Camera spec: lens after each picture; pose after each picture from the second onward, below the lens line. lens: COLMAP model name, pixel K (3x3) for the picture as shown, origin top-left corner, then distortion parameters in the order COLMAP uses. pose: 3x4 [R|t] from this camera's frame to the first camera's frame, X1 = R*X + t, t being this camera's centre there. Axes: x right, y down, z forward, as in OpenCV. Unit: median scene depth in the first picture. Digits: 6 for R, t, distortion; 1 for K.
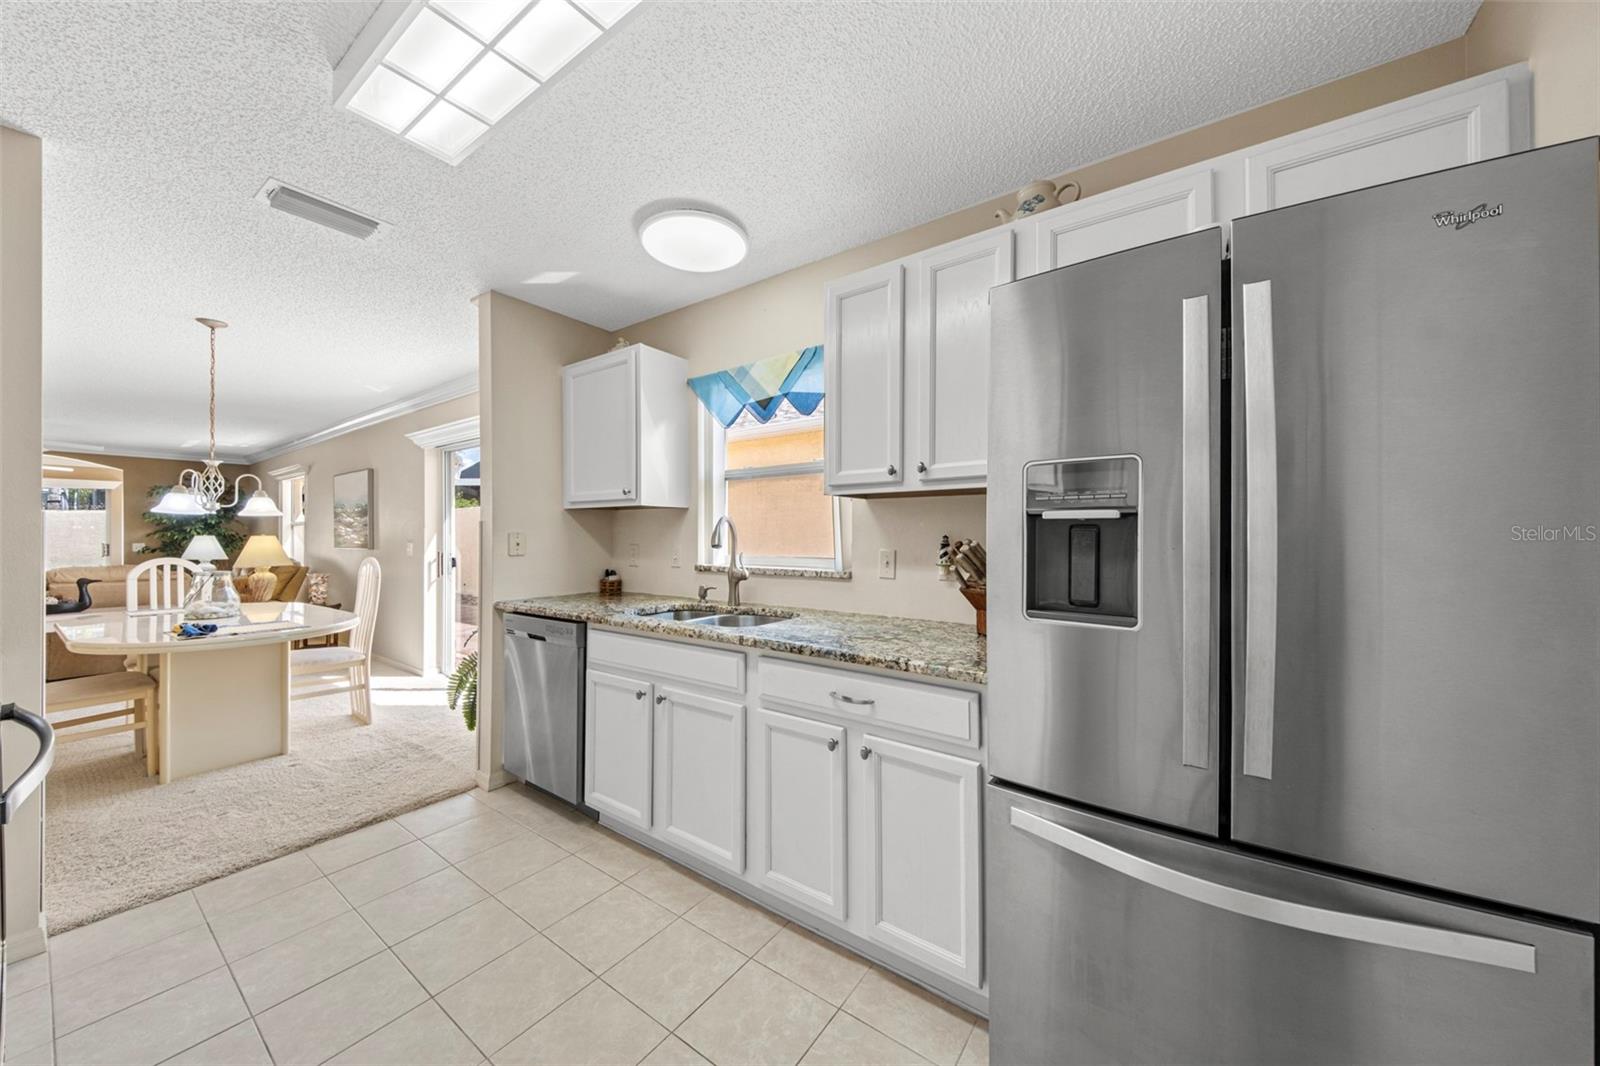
lens RADIAL K [[551.0, 0, 809.7], [0, 551.0, 531.8], [0, 0, 1]] dist [0.002567, -0.000303]
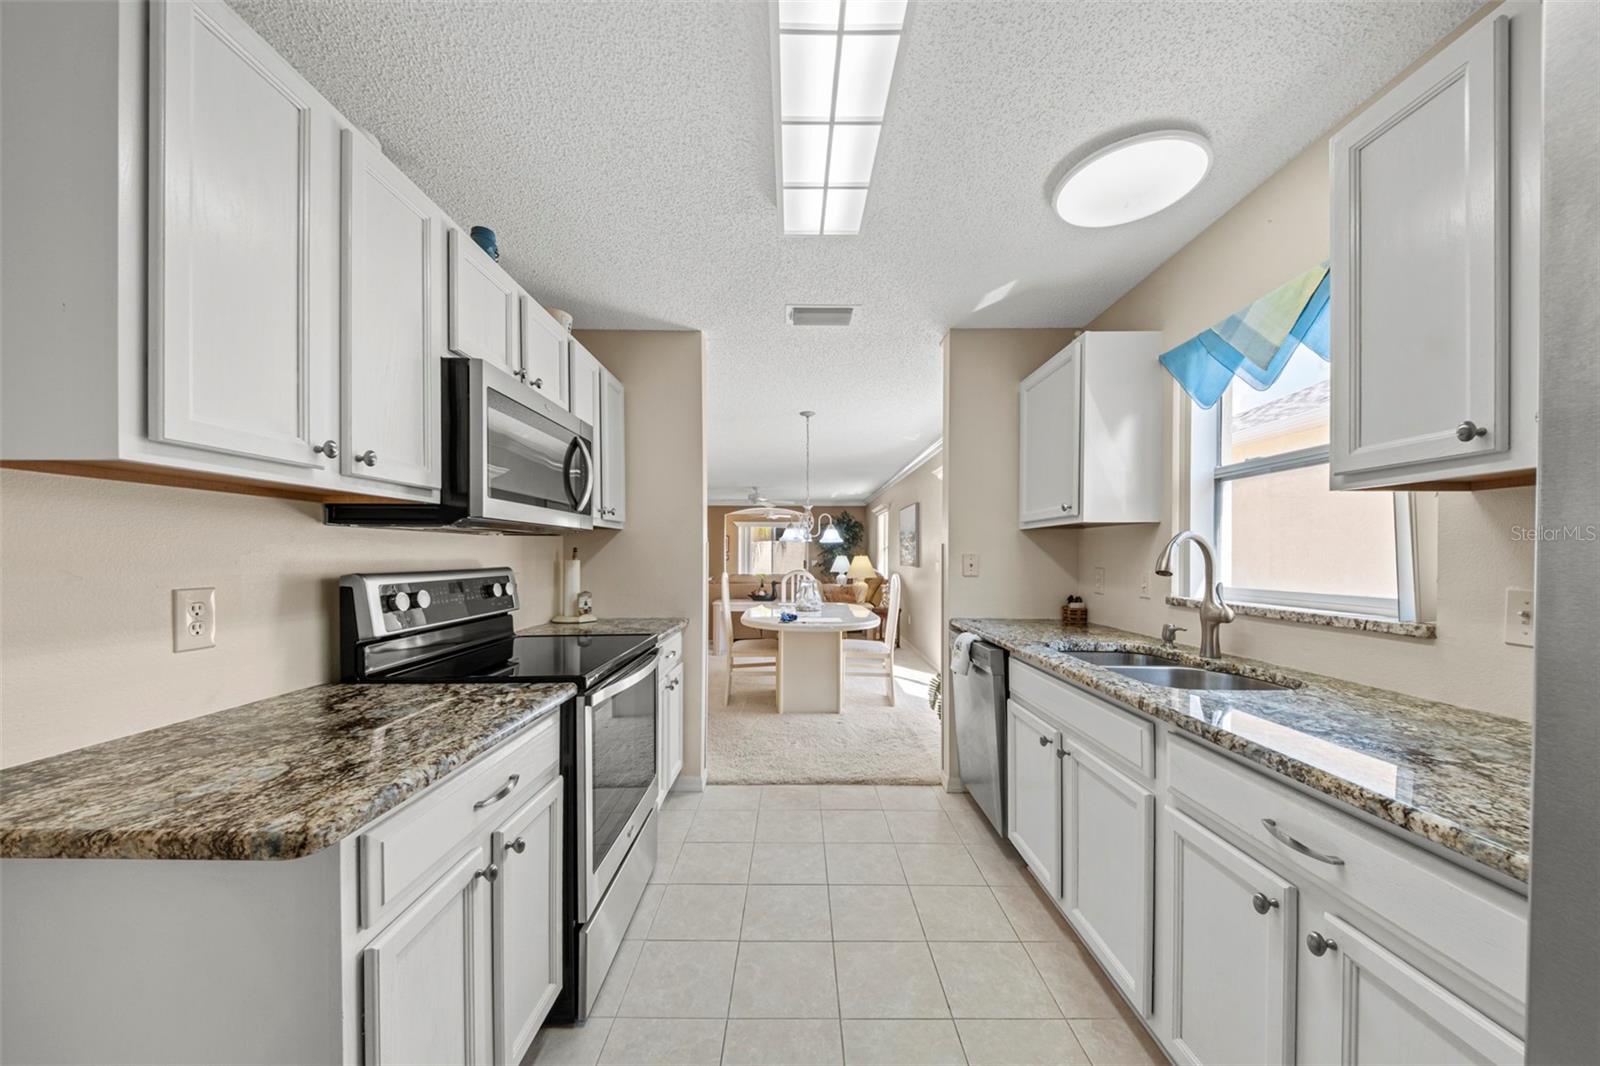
lens RADIAL K [[551.0, 0, 781.5], [0, 551.0, 557.8], [0, 0, 1]] dist [0.002567, -0.000303]
pose [[0.558981, 0.005471, -0.829162, 0.143328], [0.002662, 0.999961, 0.008393, -0.001684], [0.829176, -0.006899, 0.558945, 0.135258]]
